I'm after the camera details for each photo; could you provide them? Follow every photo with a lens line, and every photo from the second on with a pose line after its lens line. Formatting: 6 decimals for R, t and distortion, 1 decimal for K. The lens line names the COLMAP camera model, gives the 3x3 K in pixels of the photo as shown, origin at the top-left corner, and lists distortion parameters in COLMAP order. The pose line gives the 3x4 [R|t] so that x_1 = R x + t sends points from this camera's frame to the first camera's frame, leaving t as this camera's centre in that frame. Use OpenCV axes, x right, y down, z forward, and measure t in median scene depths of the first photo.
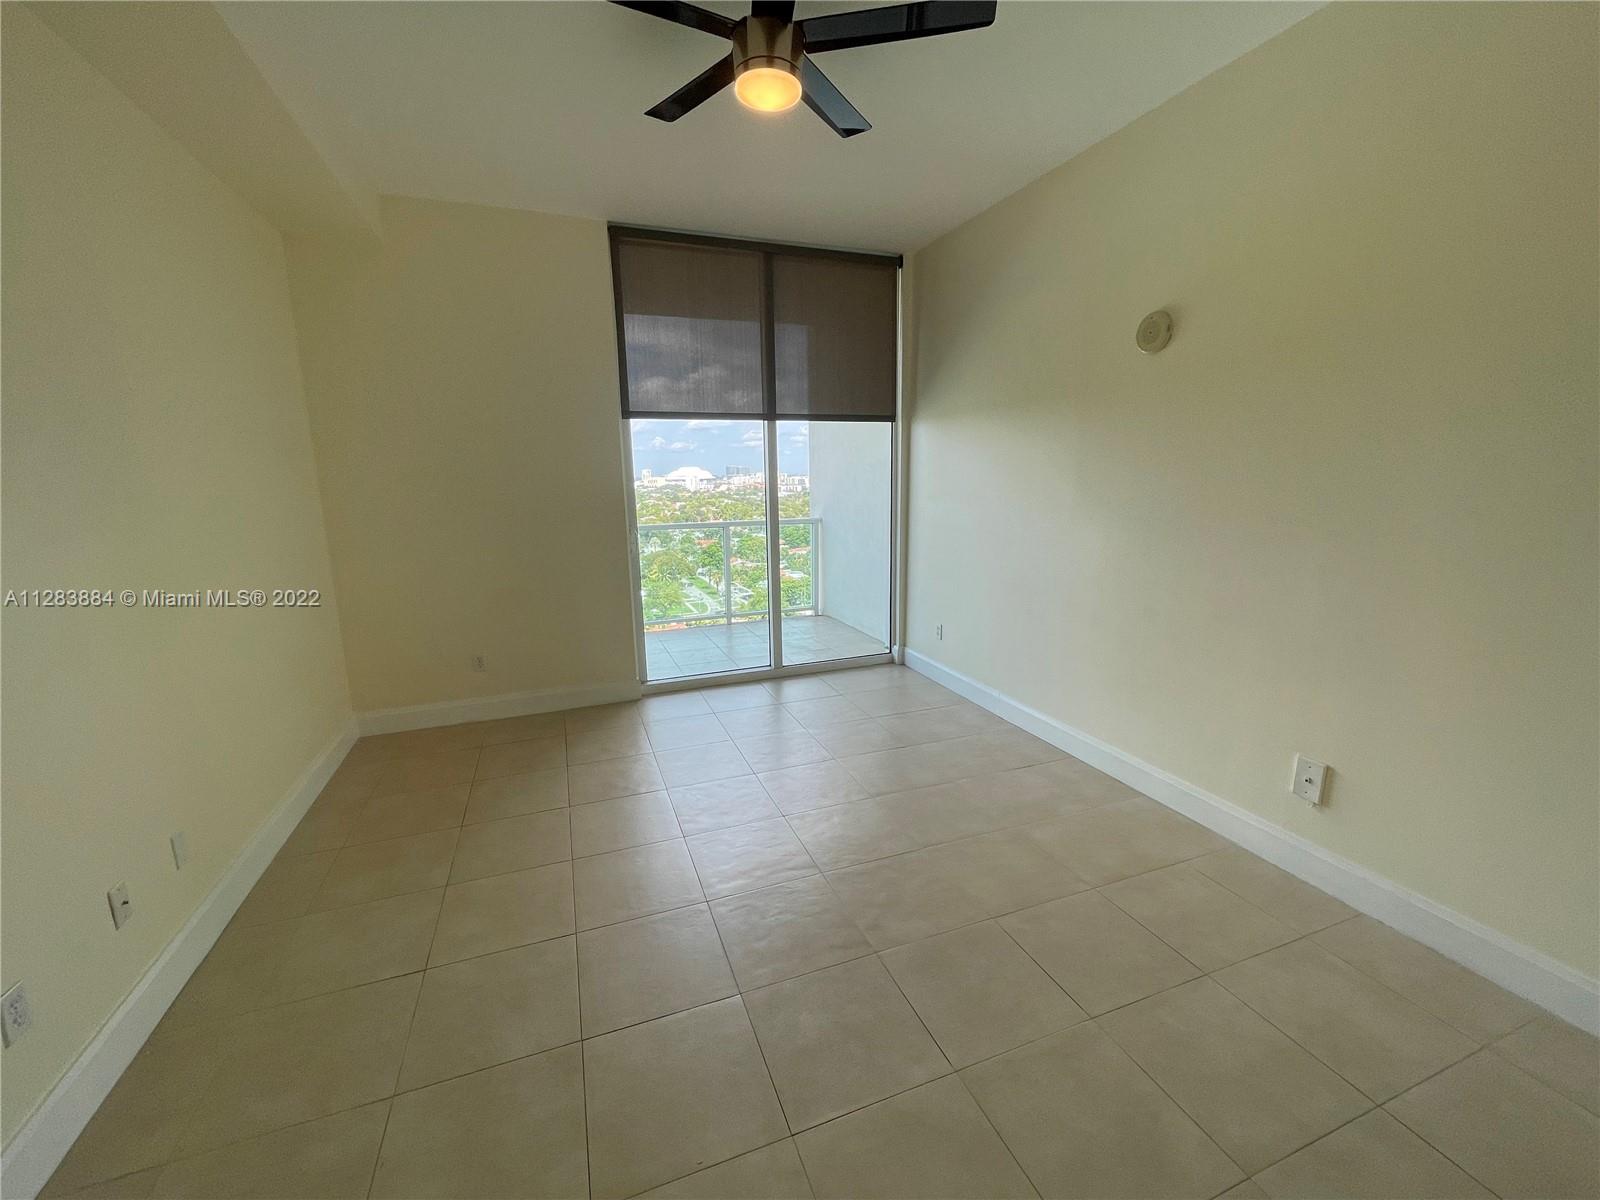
lens RADIAL K [[647.5, 0, 795.0], [0, 647.5, 598.0], [0, 0, 1]] dist [-0.001144, -0.000568]
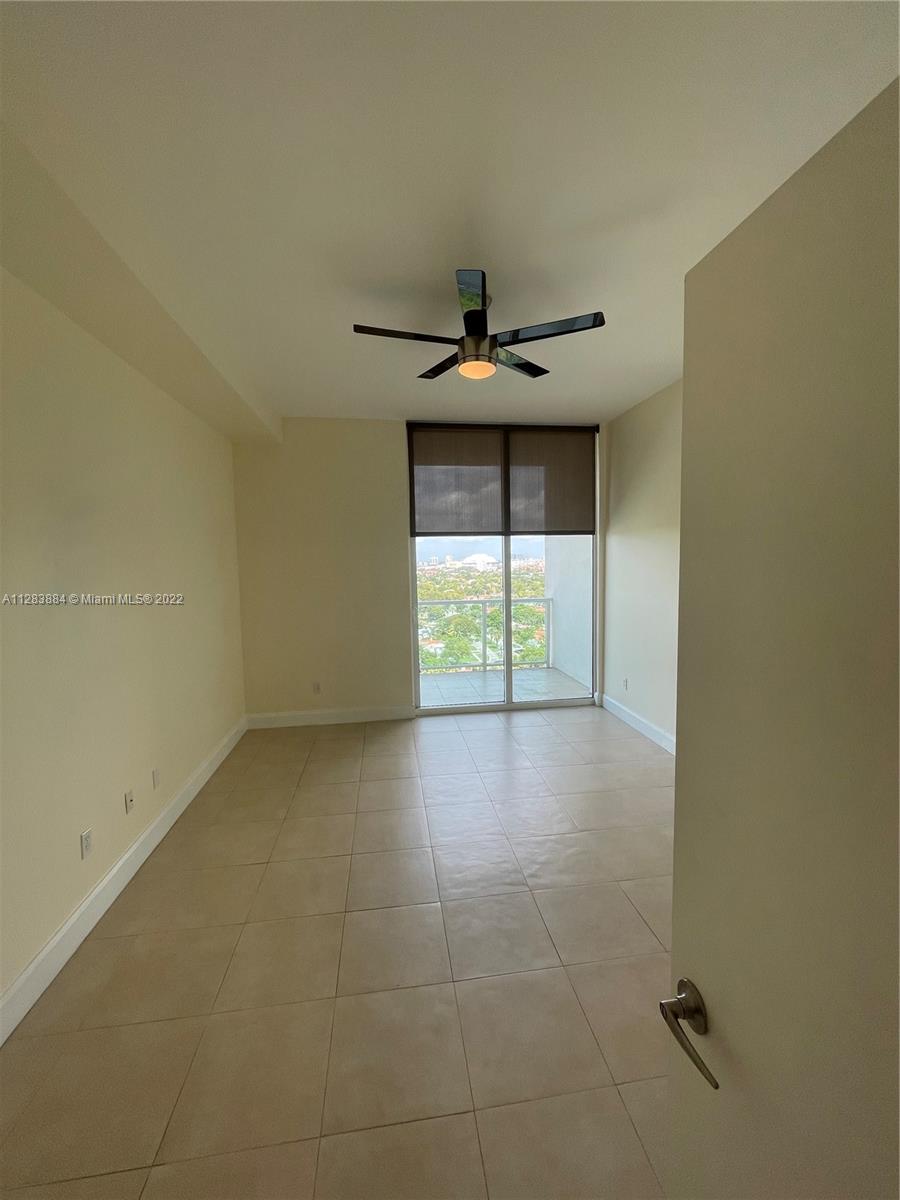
lens RADIAL K [[485.6, 0, 450.0], [0, 485.6, 599.4], [0, 0, 1]] dist [-0.001144, -0.000568]
pose [[0.975954, 0.015498, -0.217423, 0.086790], [-0.038365, 0.994111, -0.101351, -0.008112], [0.214572, 0.107255, 0.970801, -0.115338]]
